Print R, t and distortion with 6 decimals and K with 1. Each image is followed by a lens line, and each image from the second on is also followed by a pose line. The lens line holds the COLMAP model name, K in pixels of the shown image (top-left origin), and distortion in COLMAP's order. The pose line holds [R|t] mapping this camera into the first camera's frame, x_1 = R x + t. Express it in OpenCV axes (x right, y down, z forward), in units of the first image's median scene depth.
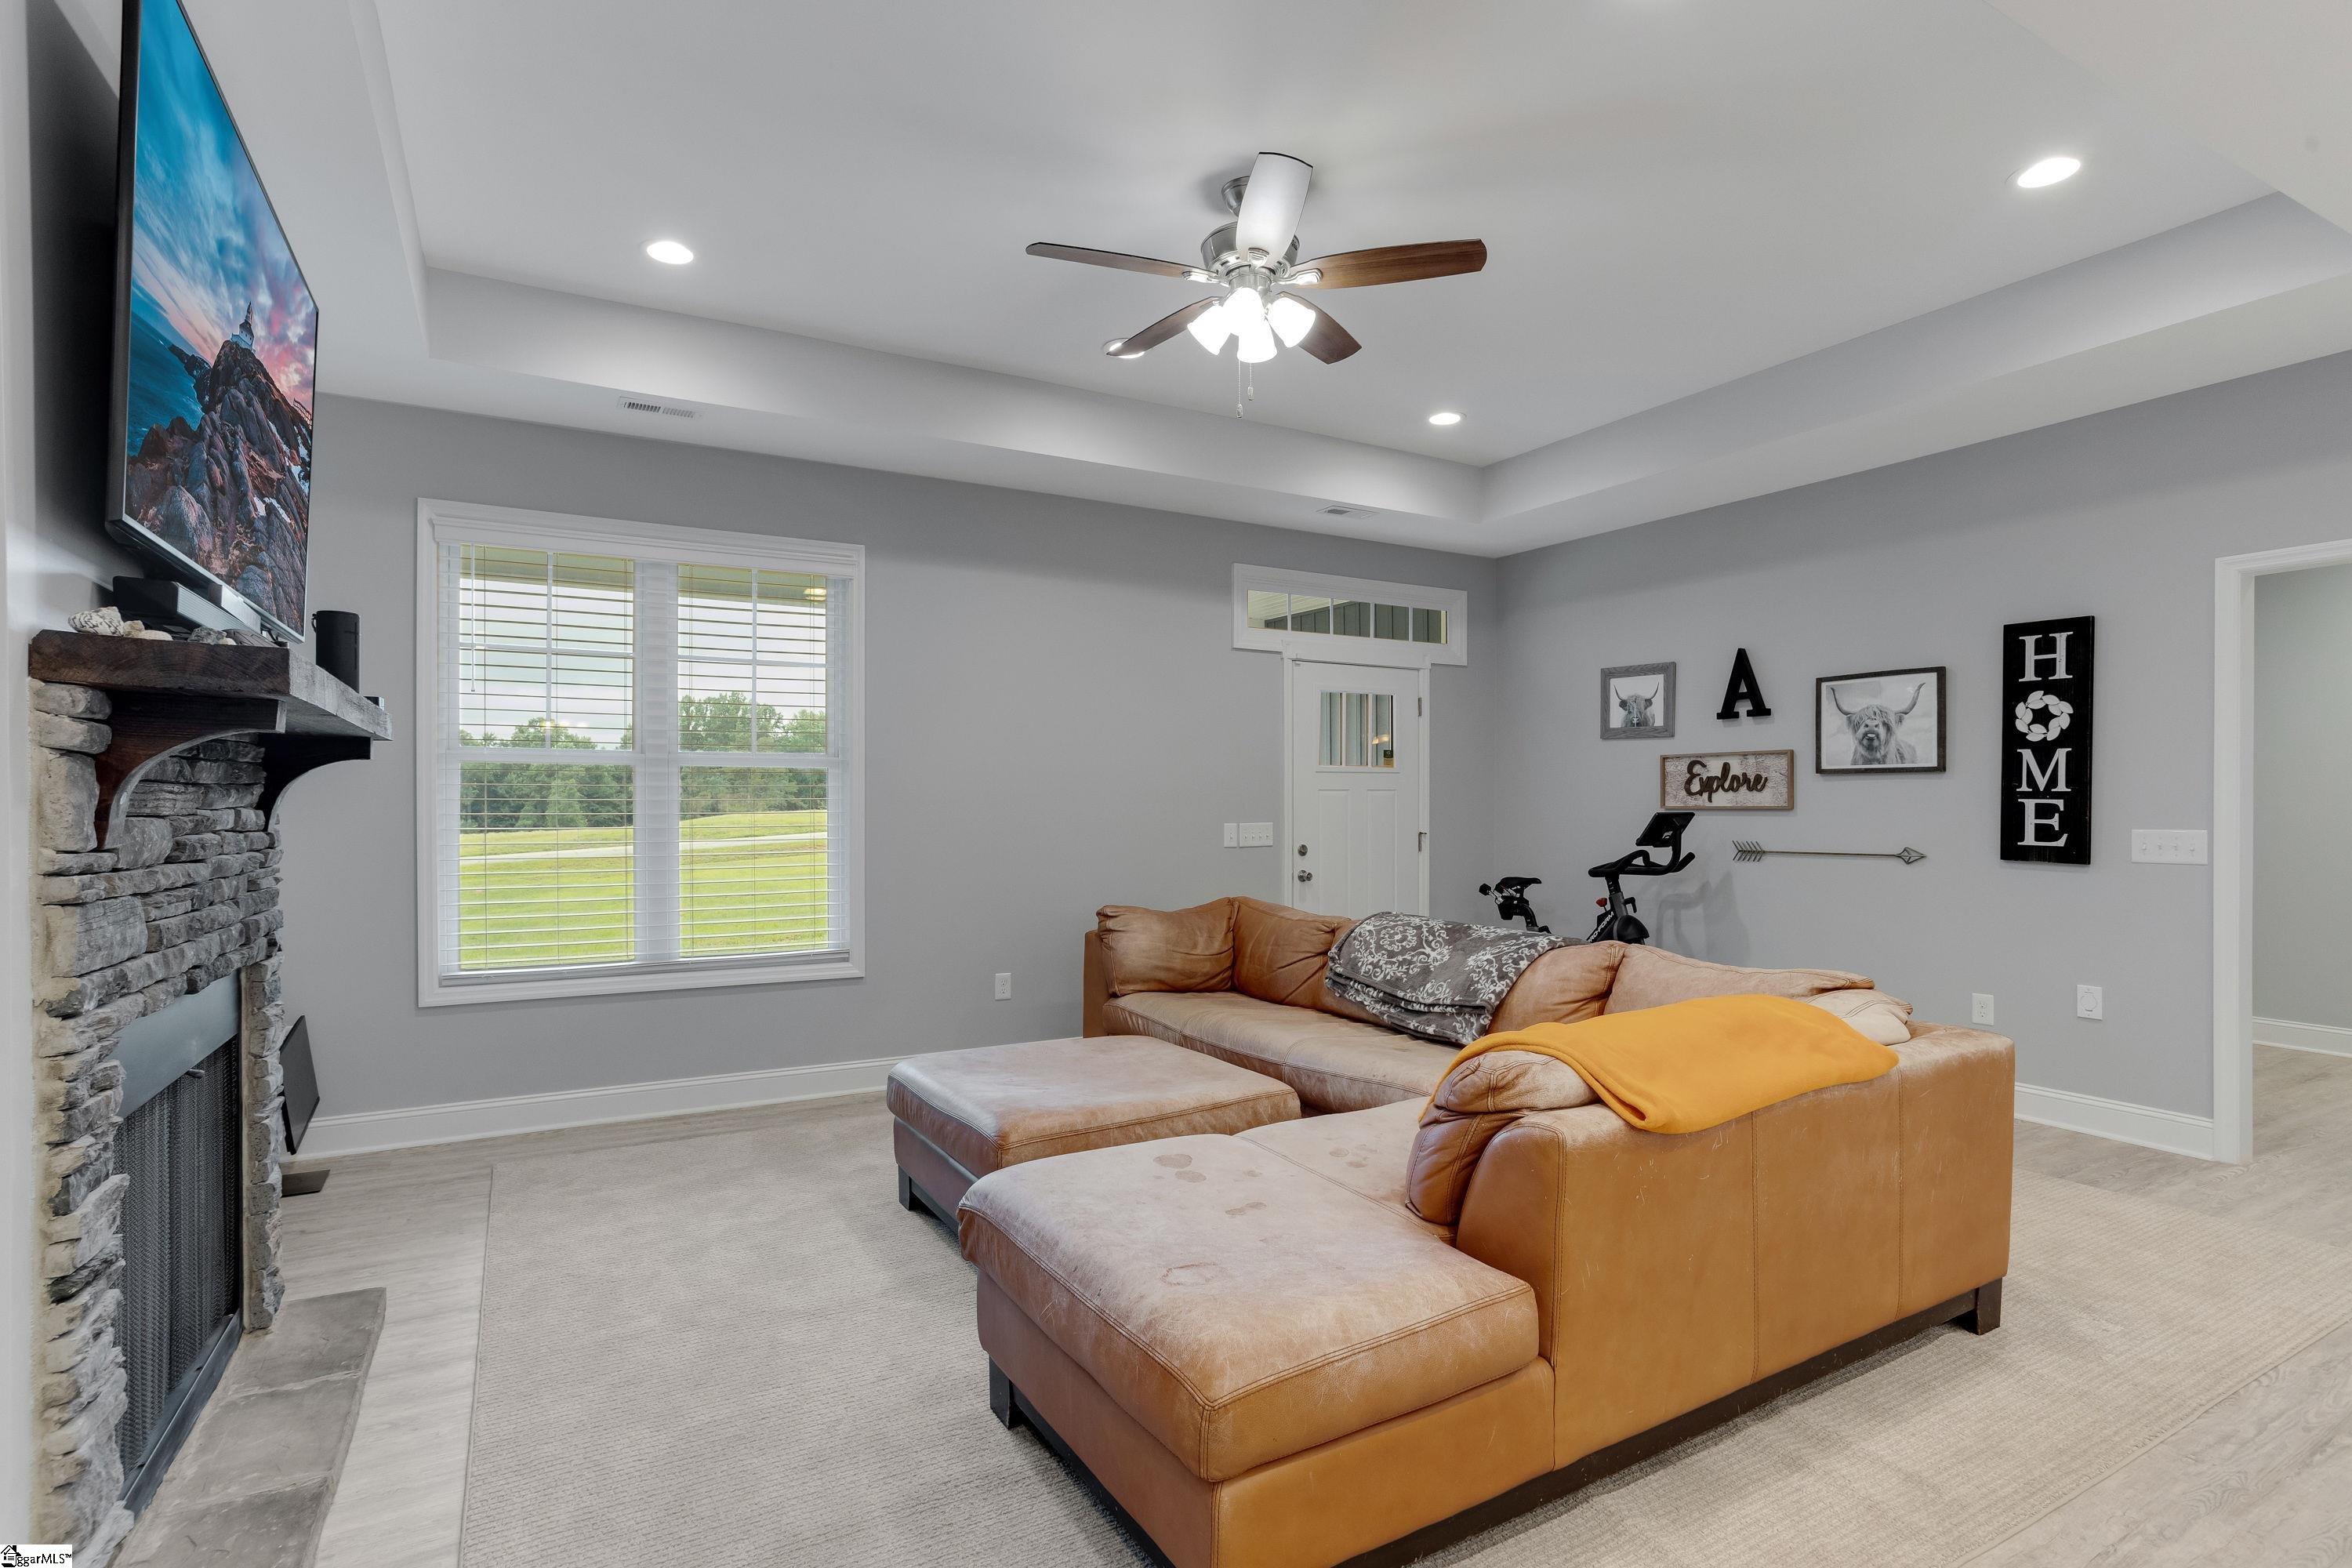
lens RADIAL K [[1175.2, 0, 1179.3], [0, 1175.2, 815.6], [0, 0, 1]] dist [-0.013360, 0.009397]
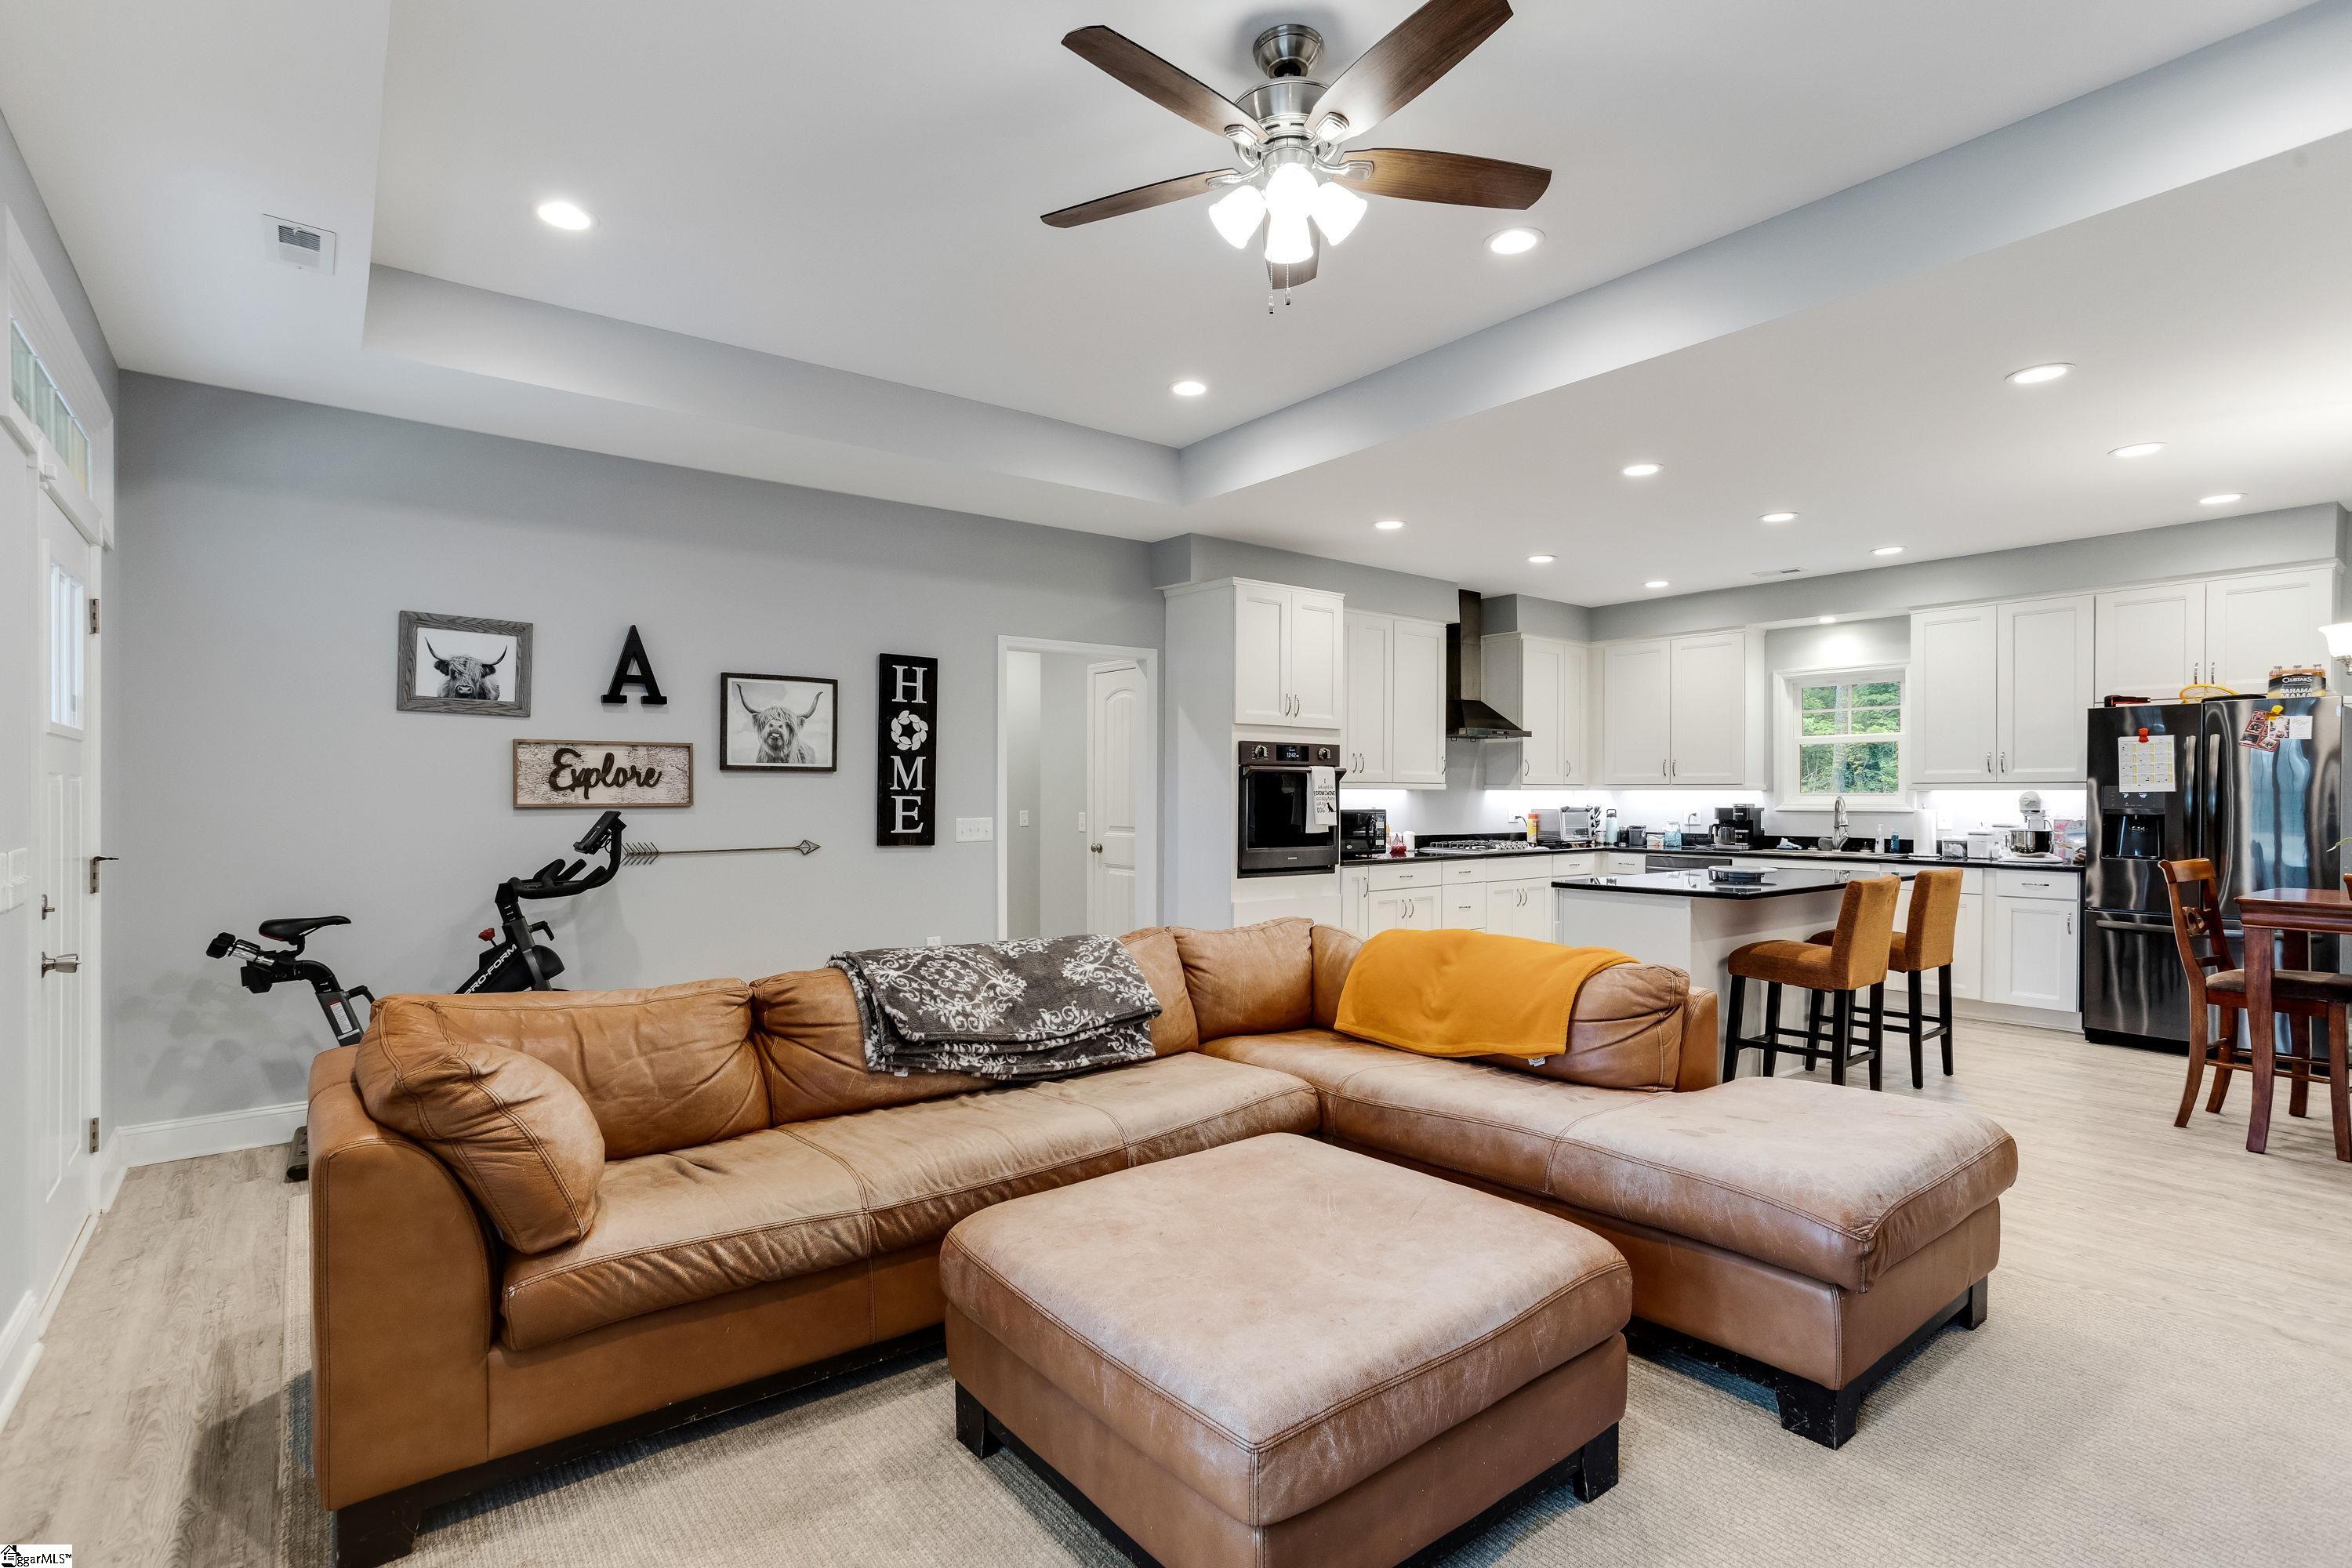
lens RADIAL K [[1175.2, 0, 1156.0], [0, 1175.2, 782.5], [0, 0, 1]] dist [-0.013360, 0.009397]
pose [[-0.128582, 0.010636, 0.991642, -0.453642], [0.010365, 0.999902, -0.009381, -0.011358], [-0.991645, 0.009072, -0.128680, 0.727823]]
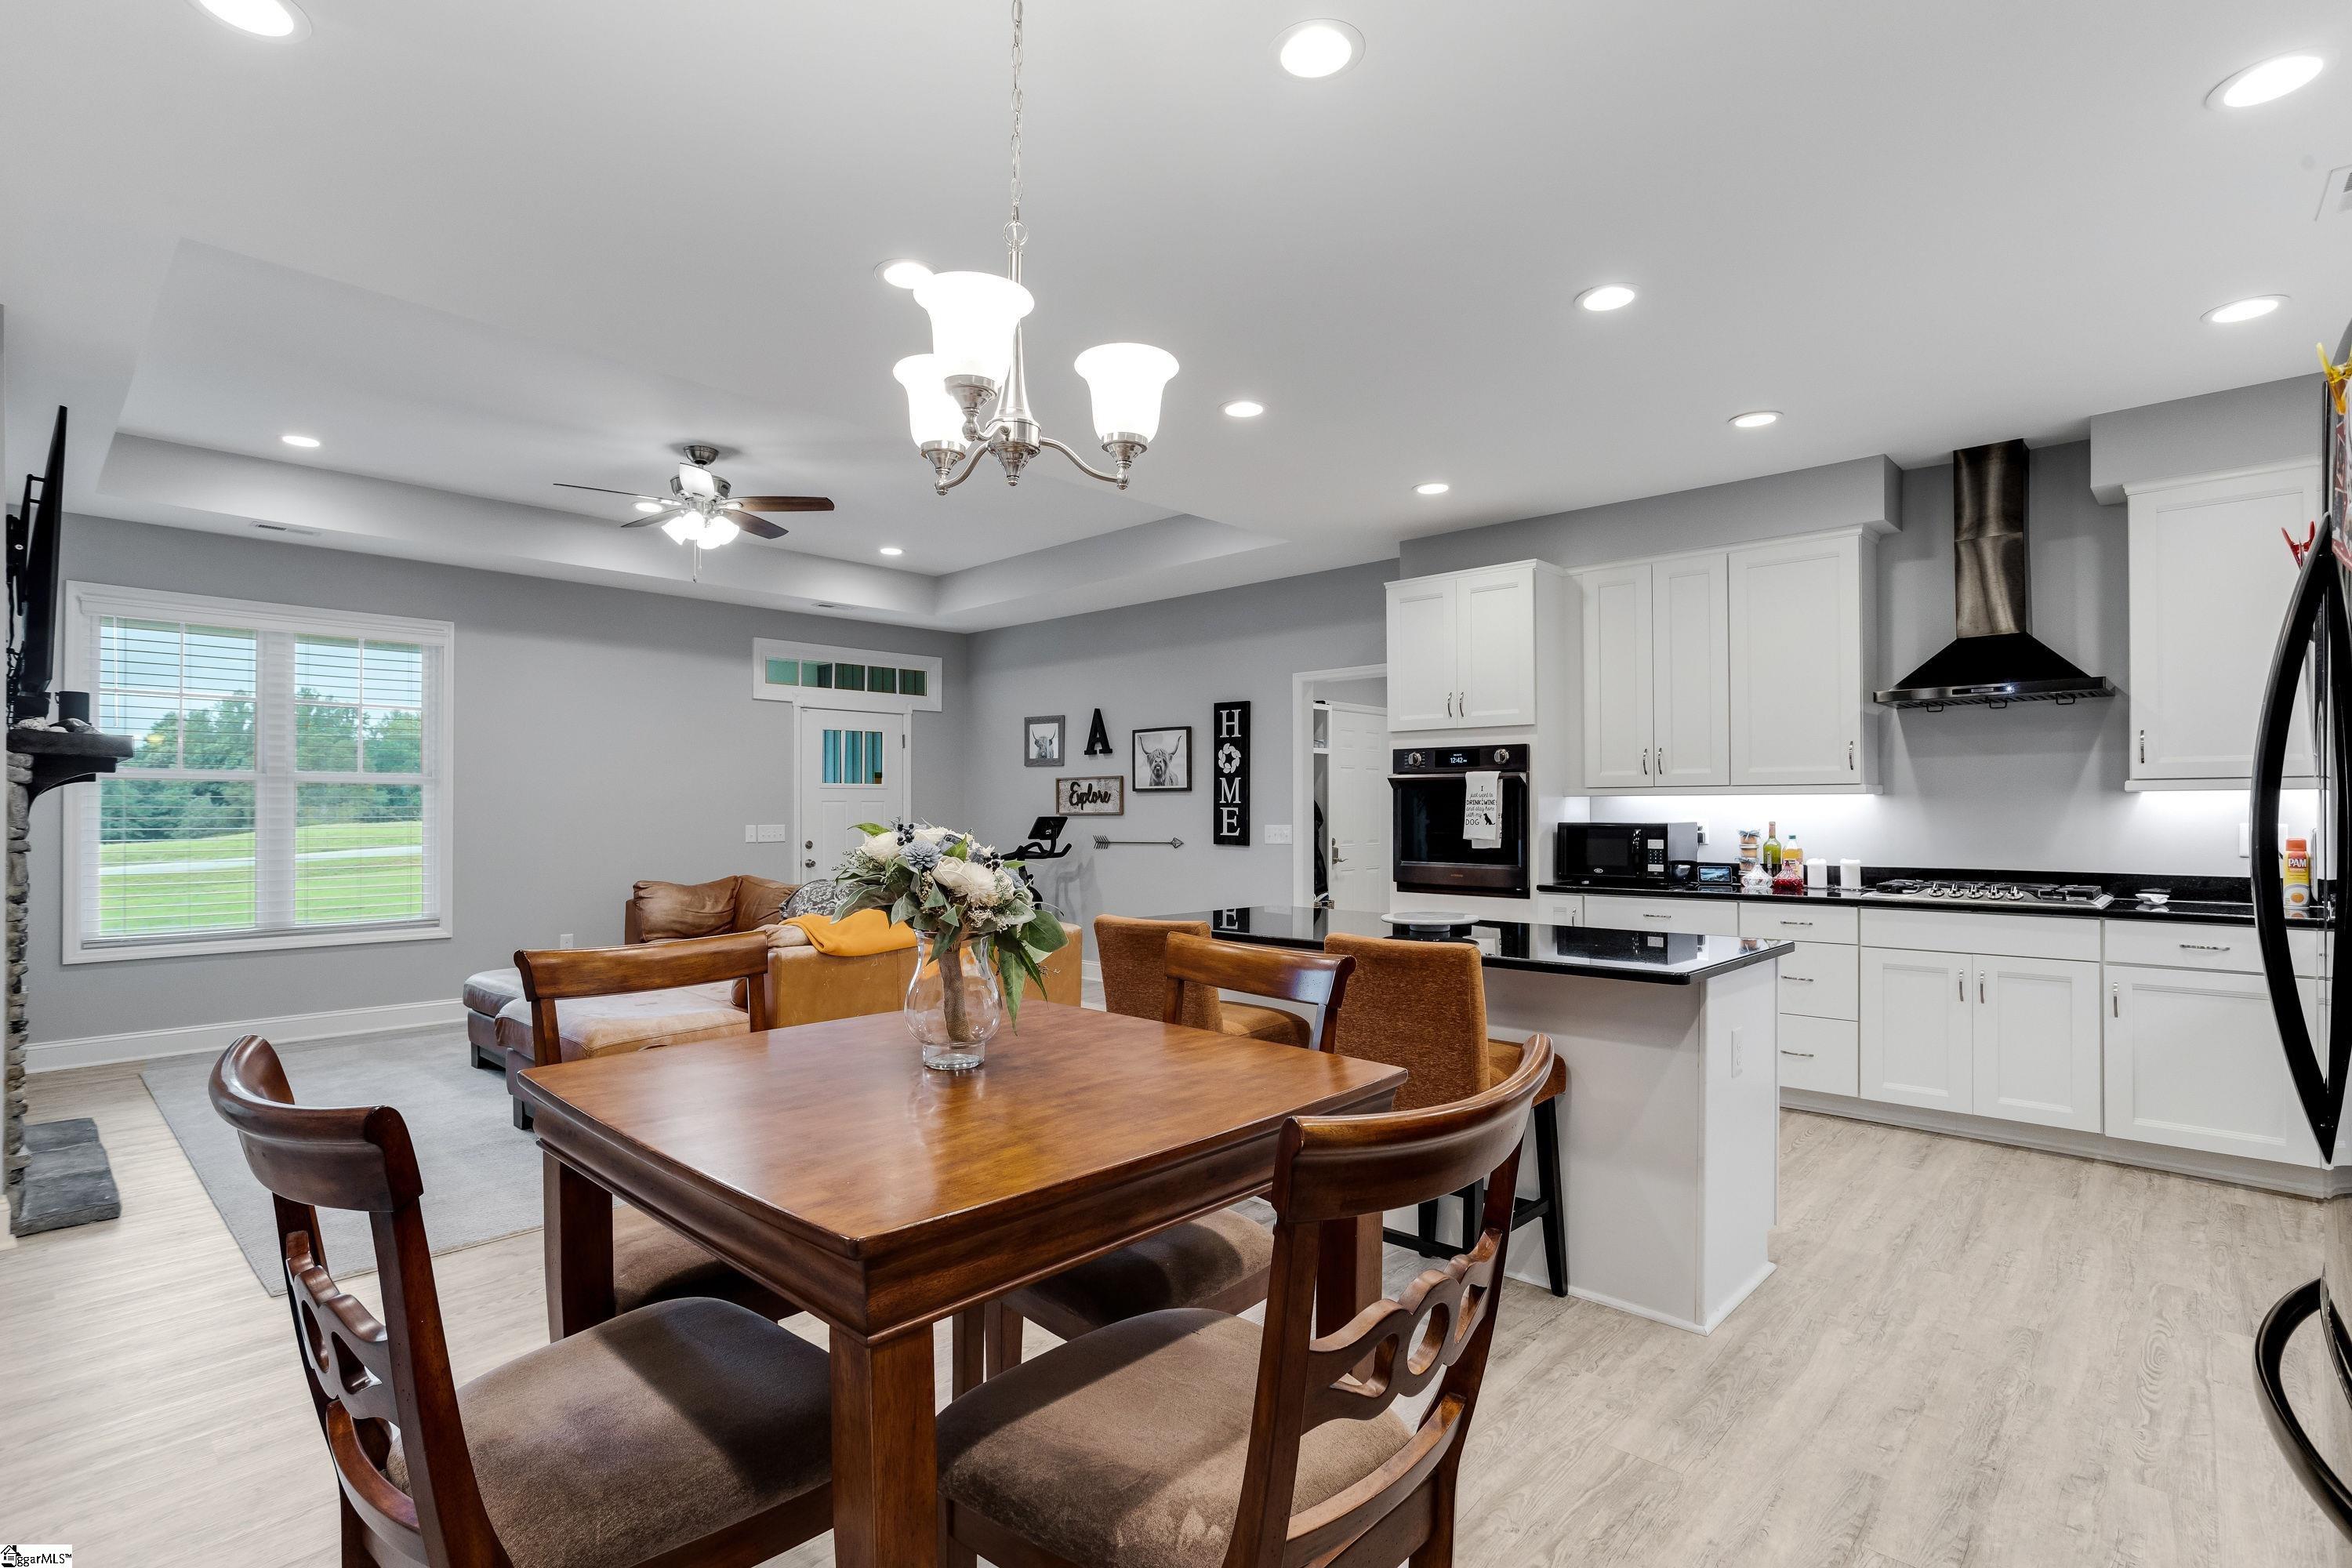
lens RADIAL K [[1175.2, 0, 1150.6], [0, 1175.2, 809.3], [0, 0, 1]] dist [-0.013360, 0.009397]
pose [[0.965549, -0.000099, 0.260222, 0.150990], [0.003692, 0.999904, -0.013321, 0.008621], [-0.260196, 0.013822, 0.965457, -0.493212]]
